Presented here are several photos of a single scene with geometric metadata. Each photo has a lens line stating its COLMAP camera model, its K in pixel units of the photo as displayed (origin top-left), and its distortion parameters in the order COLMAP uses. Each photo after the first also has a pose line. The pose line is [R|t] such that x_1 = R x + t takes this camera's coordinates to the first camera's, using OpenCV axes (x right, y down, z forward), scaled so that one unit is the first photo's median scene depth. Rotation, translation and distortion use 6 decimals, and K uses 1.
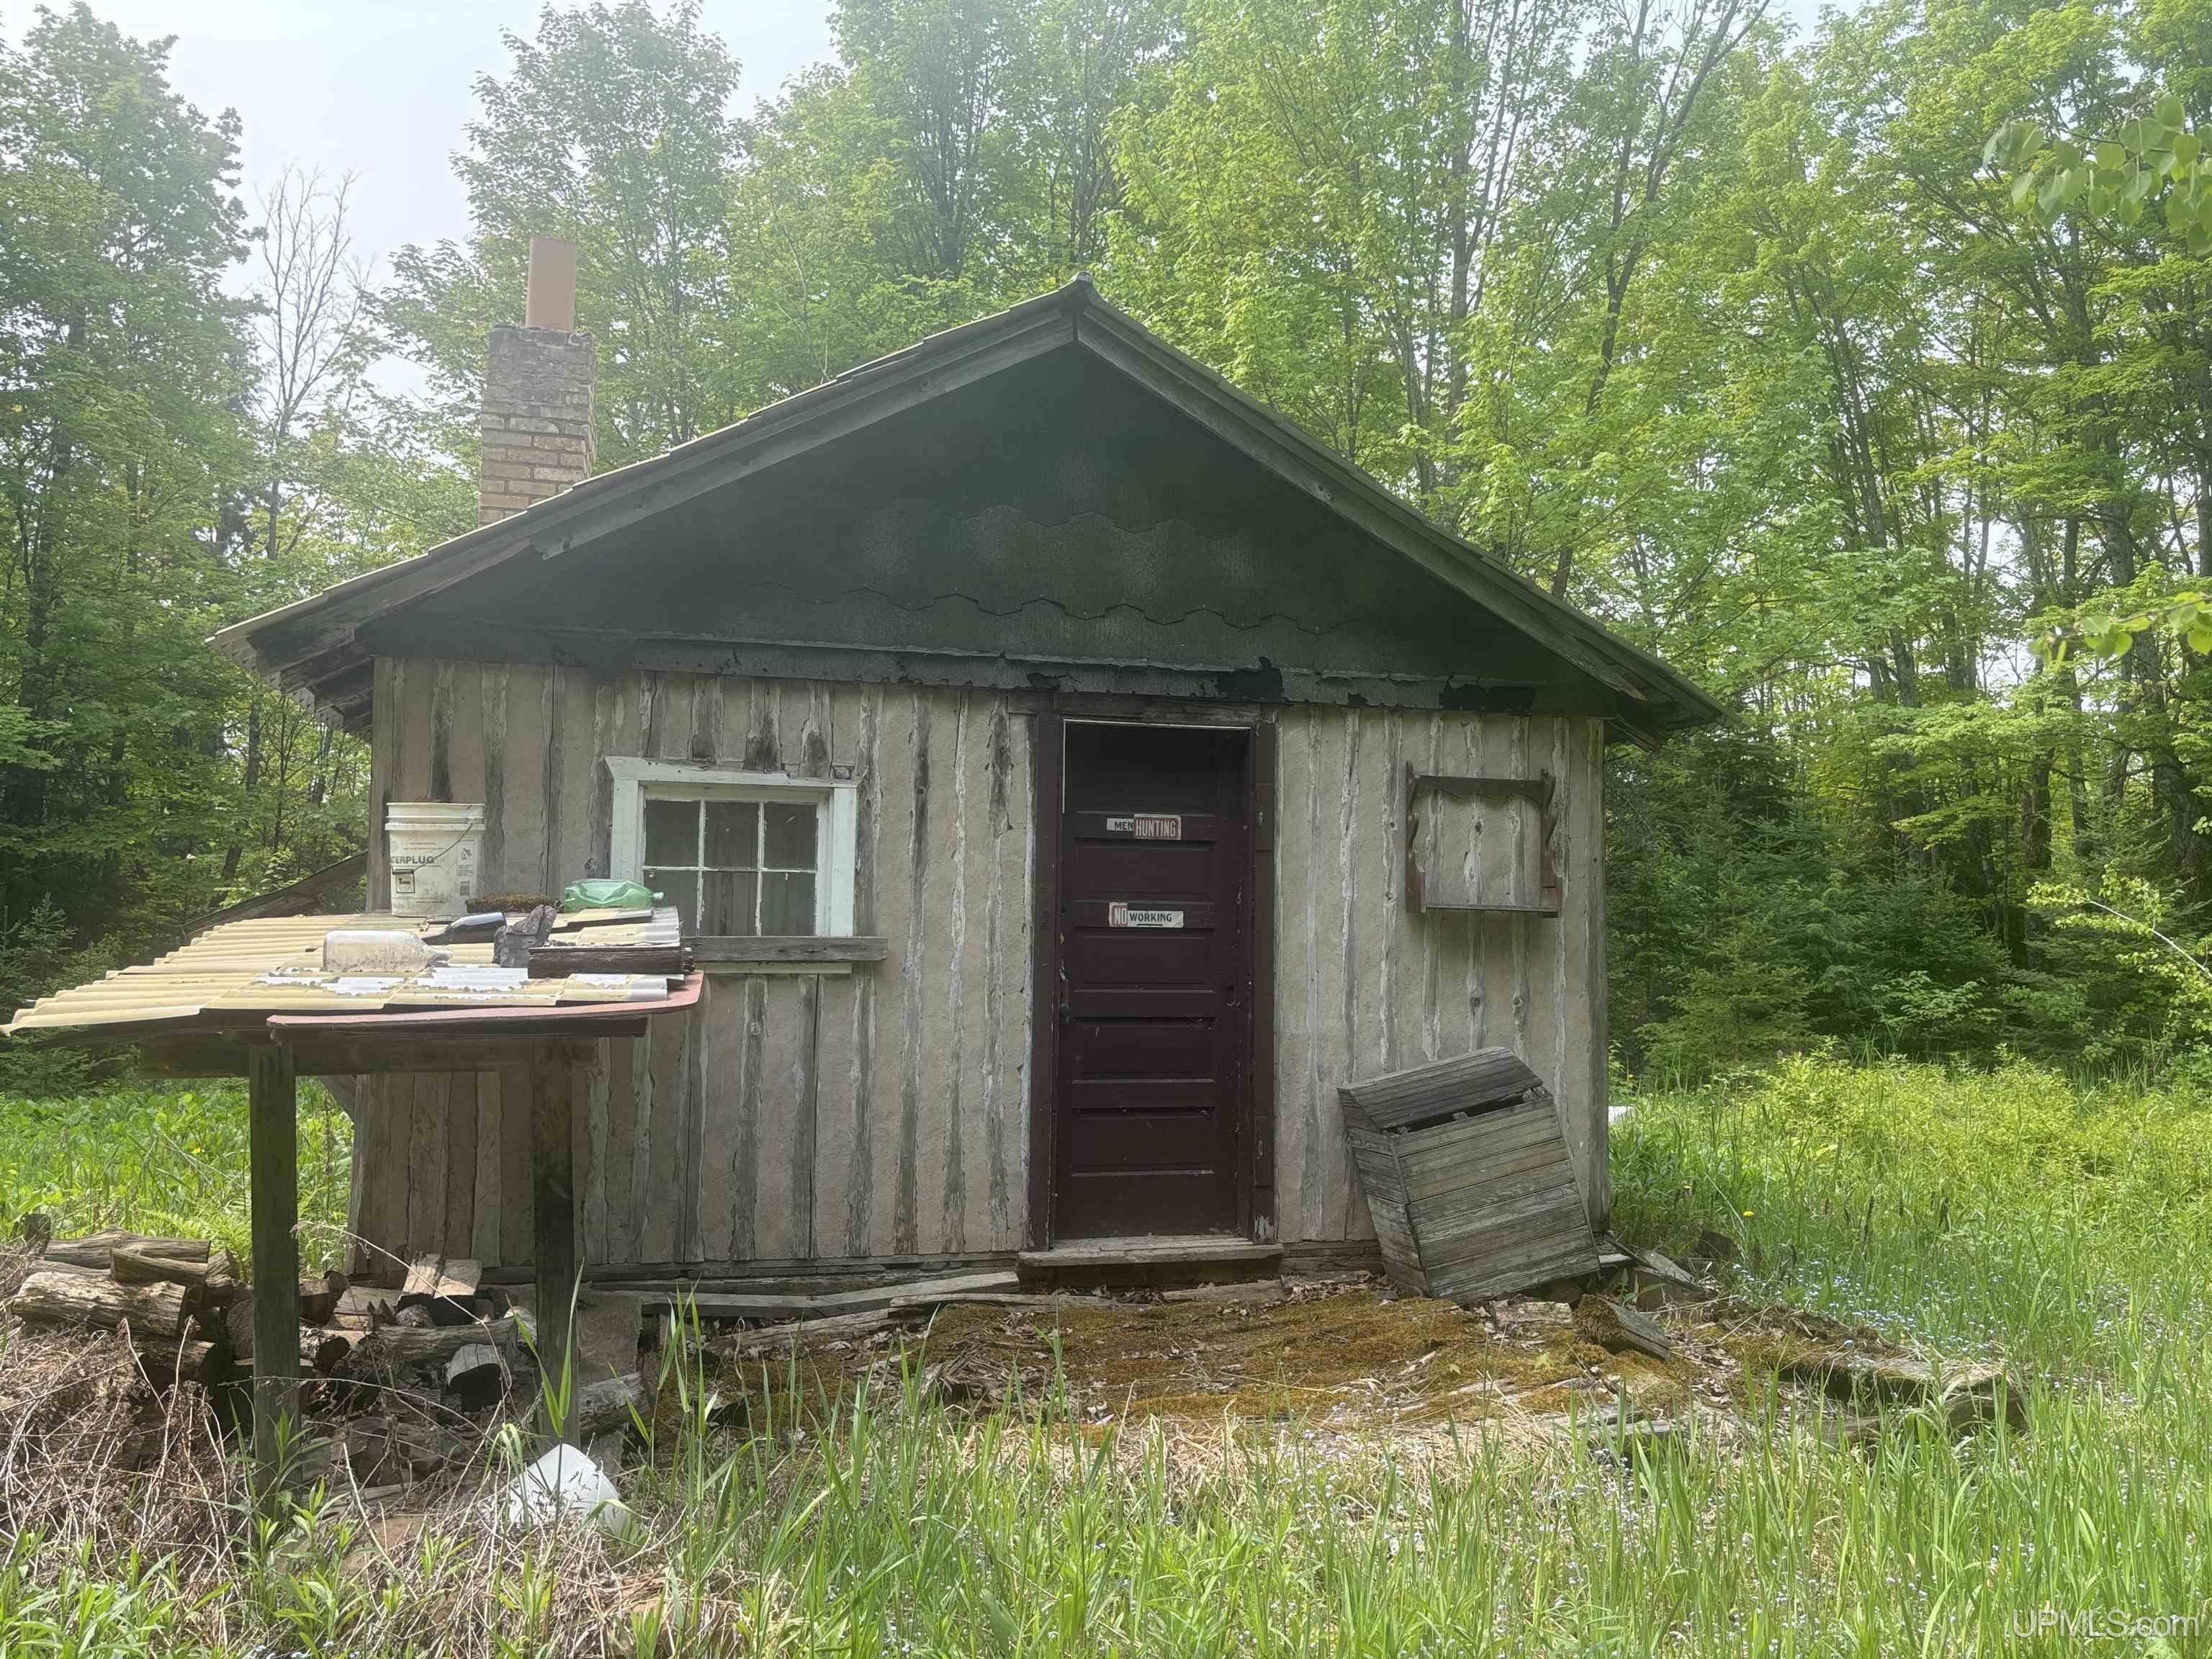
lens RADIAL K [[1643.1, 0, 1106.0], [0, 1643.1, 829.5], [0, 0, 1]] dist [0.102518, -0.209061]
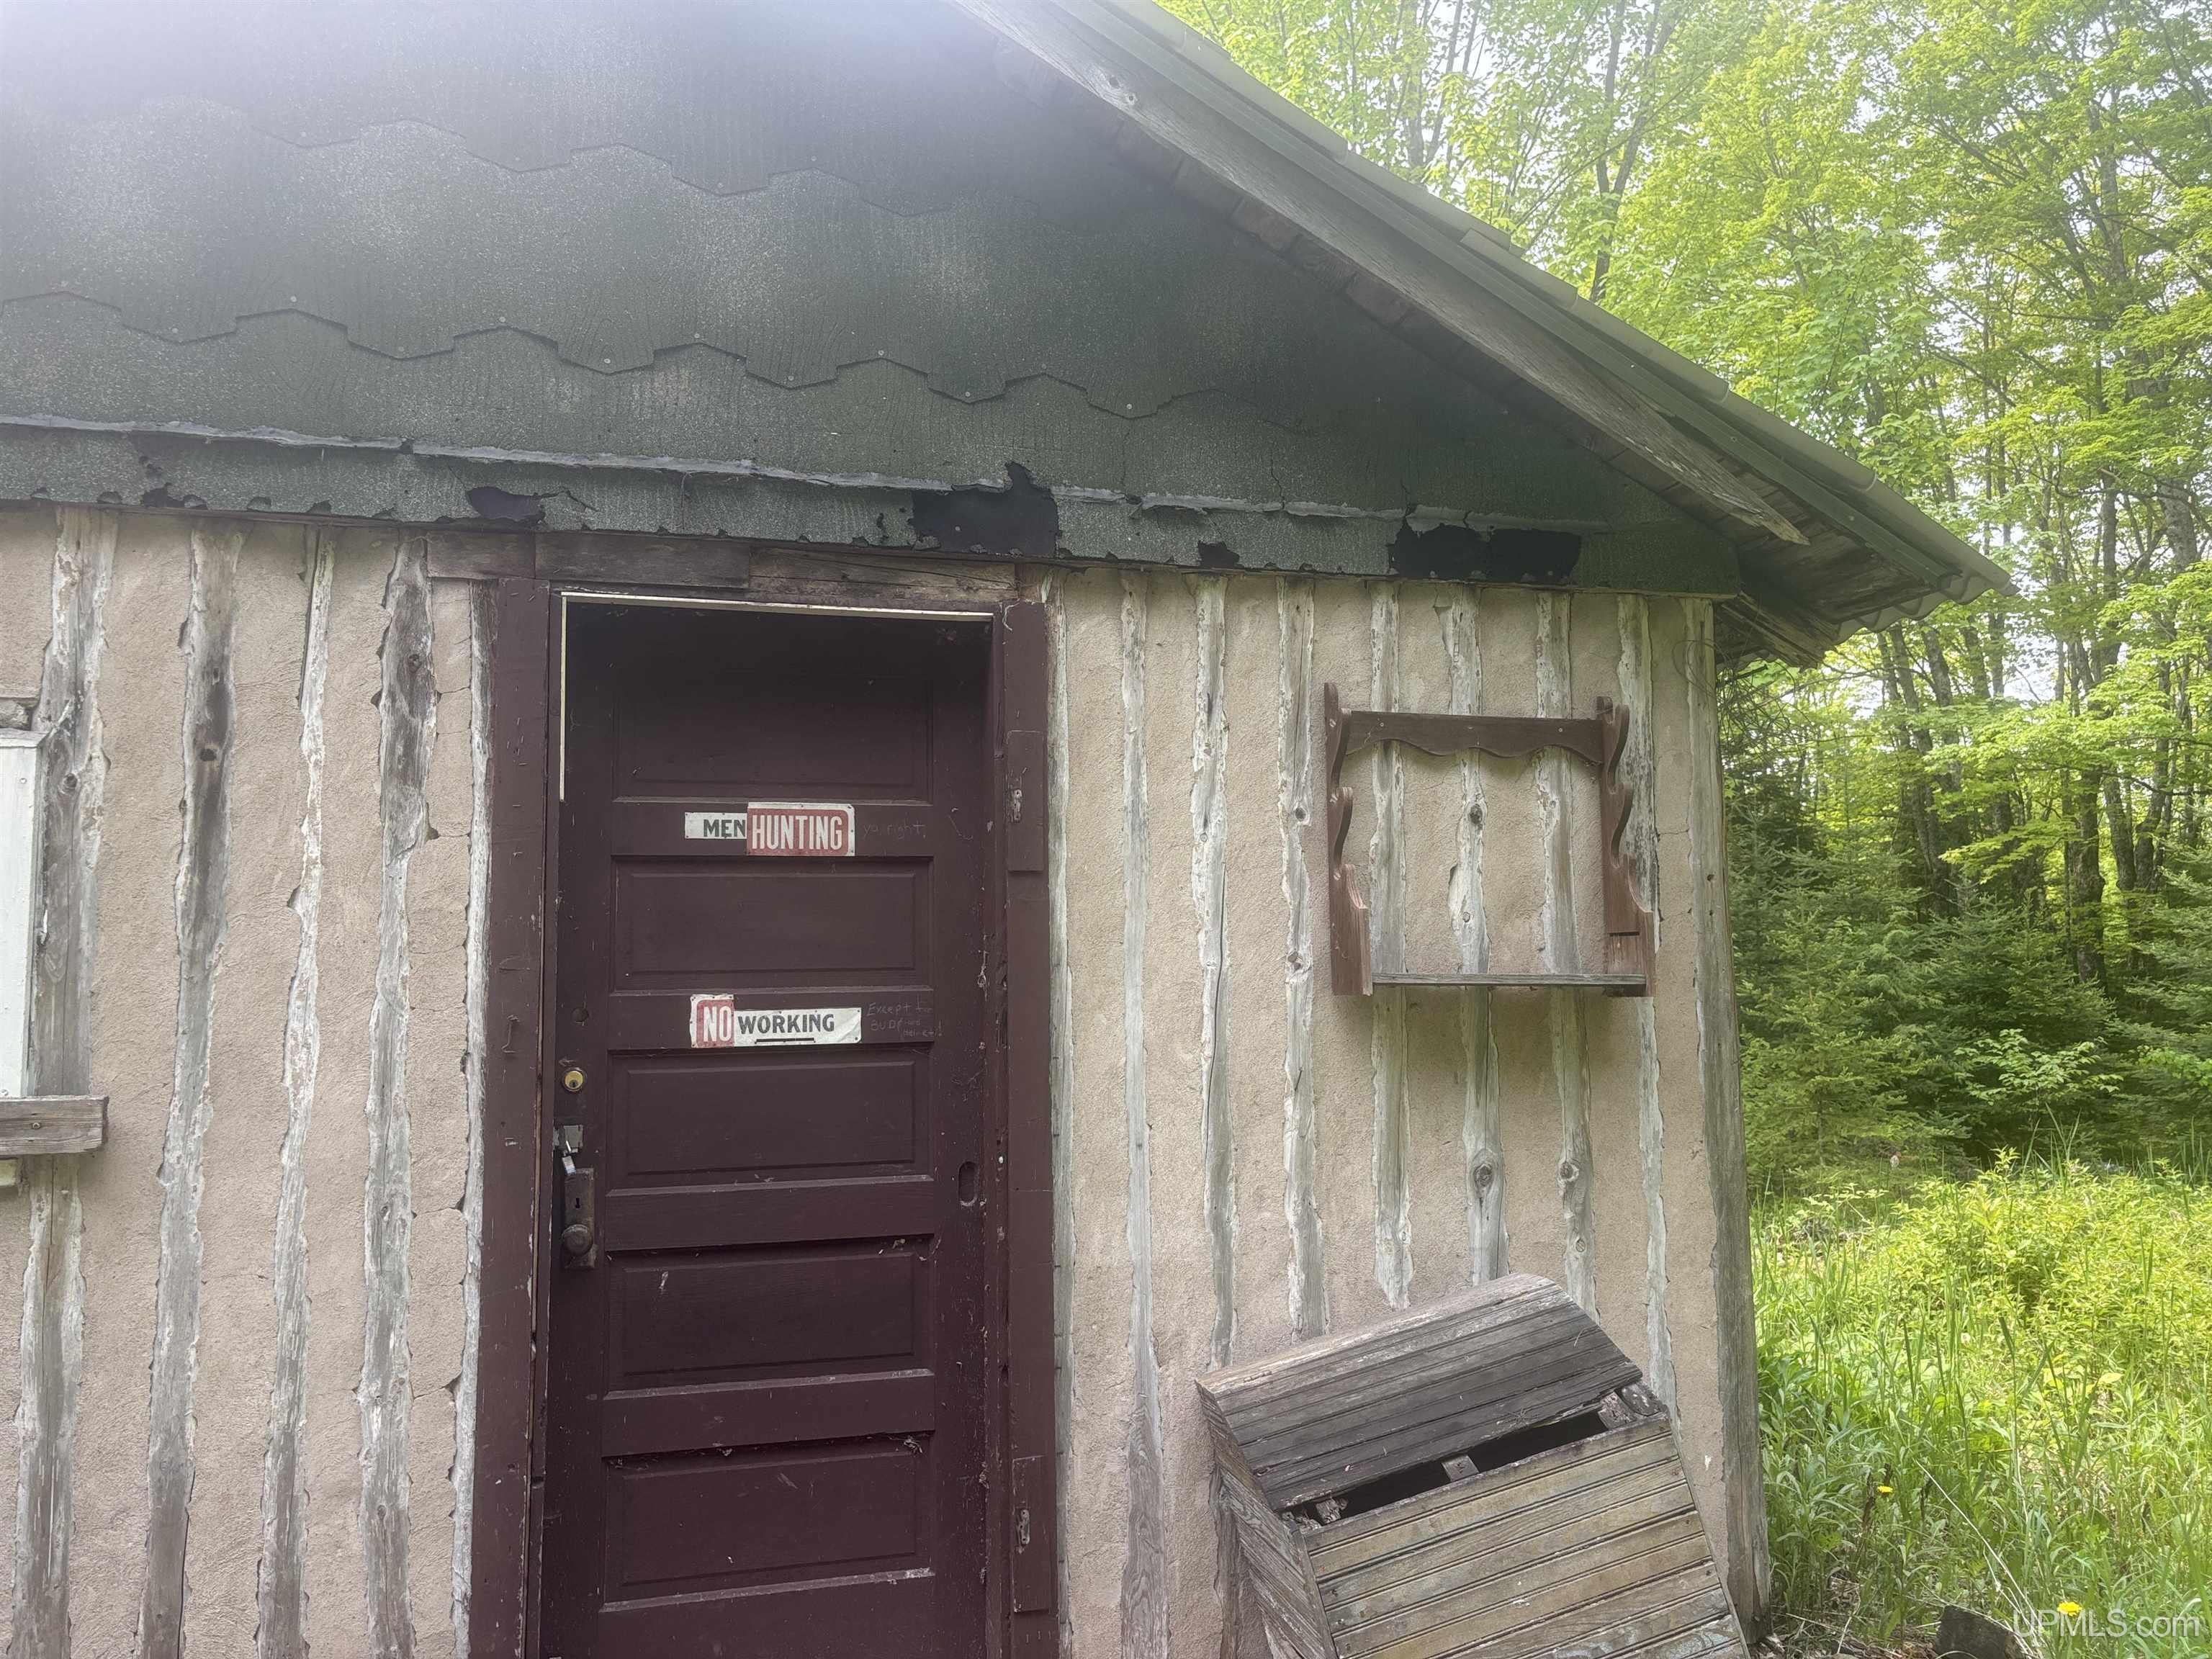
lens RADIAL K [[1838.6, 0, 1106.0], [0, 1838.6, 829.5], [0, 0, 1]] dist [0.103532, -0.234187]
pose [[0.999169, -0.026790, 0.030710, 0.102853], [0.027748, 0.999127, -0.031221, 0.017485], [-0.029846, 0.032048, 0.999041, 0.474194]]
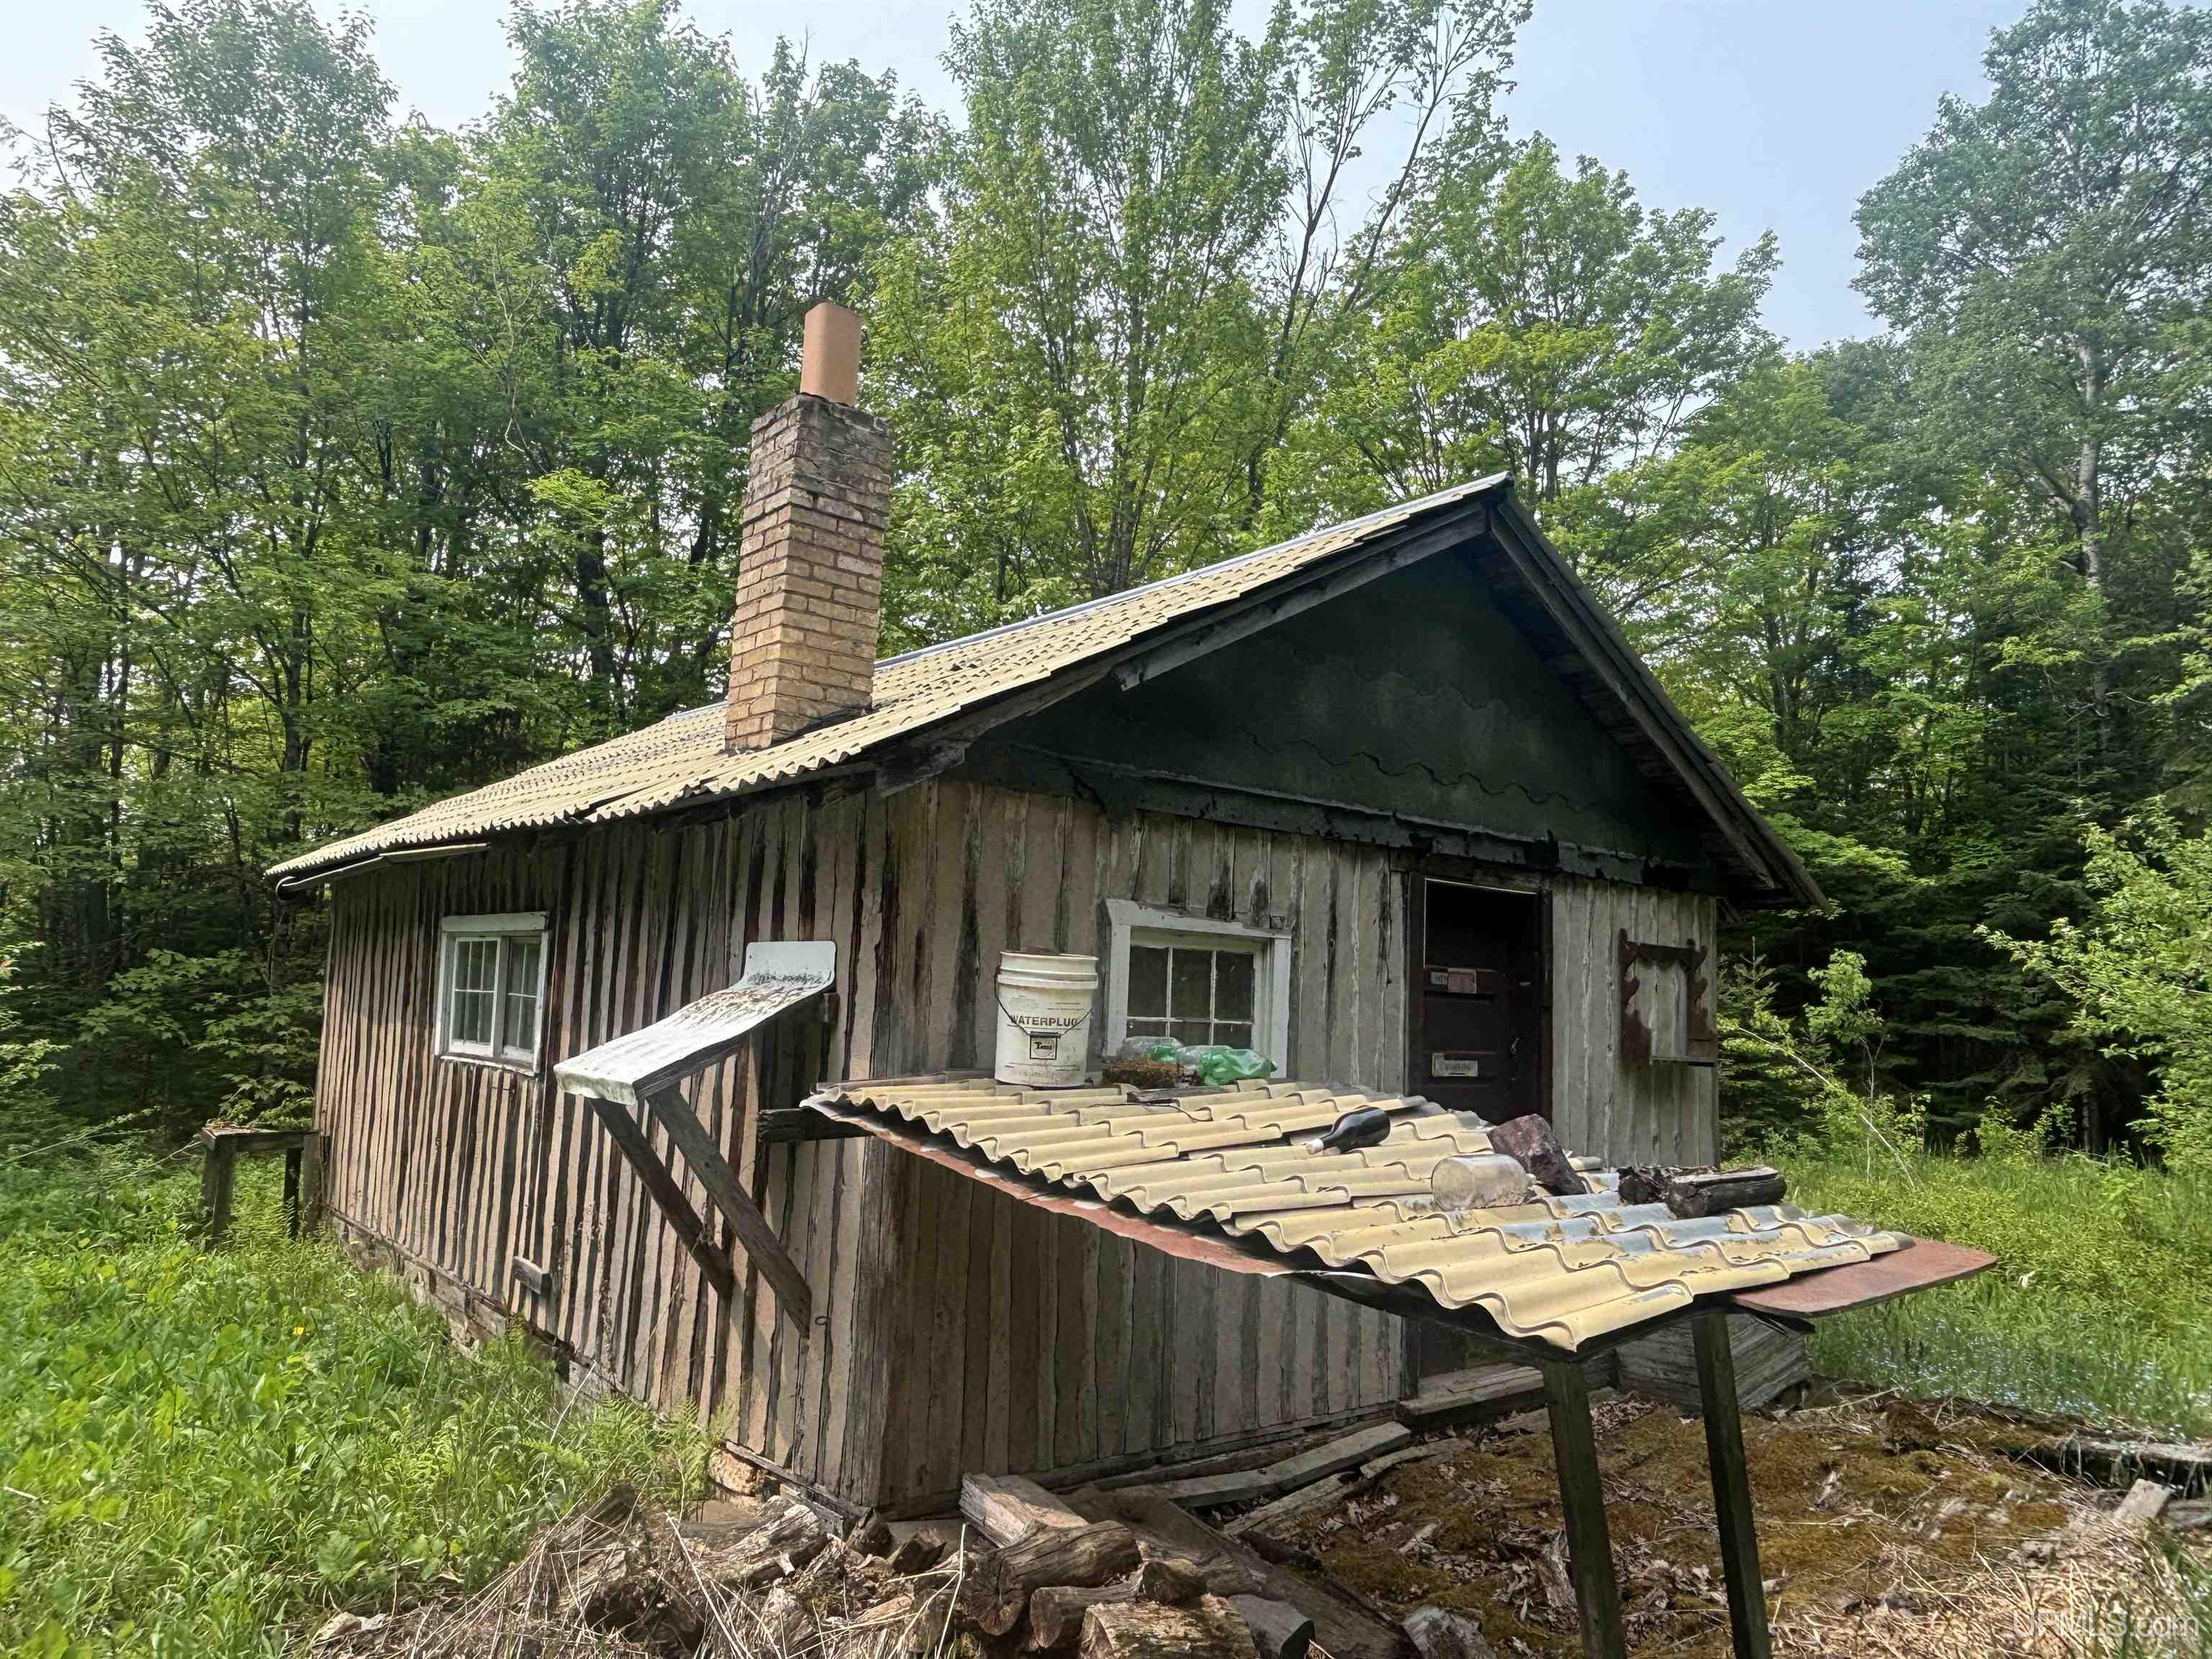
lens RADIAL K [[1436.5, 0, 1106.0], [0, 1436.5, 829.5], [0, 0, 1]] dist [0.047705, -0.059772]
pose [[0.914121, 0.077631, 0.397940, -0.562809], [-0.062379, 0.996741, -0.051154, -0.037386], [-0.400614, 0.021938, 0.915984, 0.231525]]
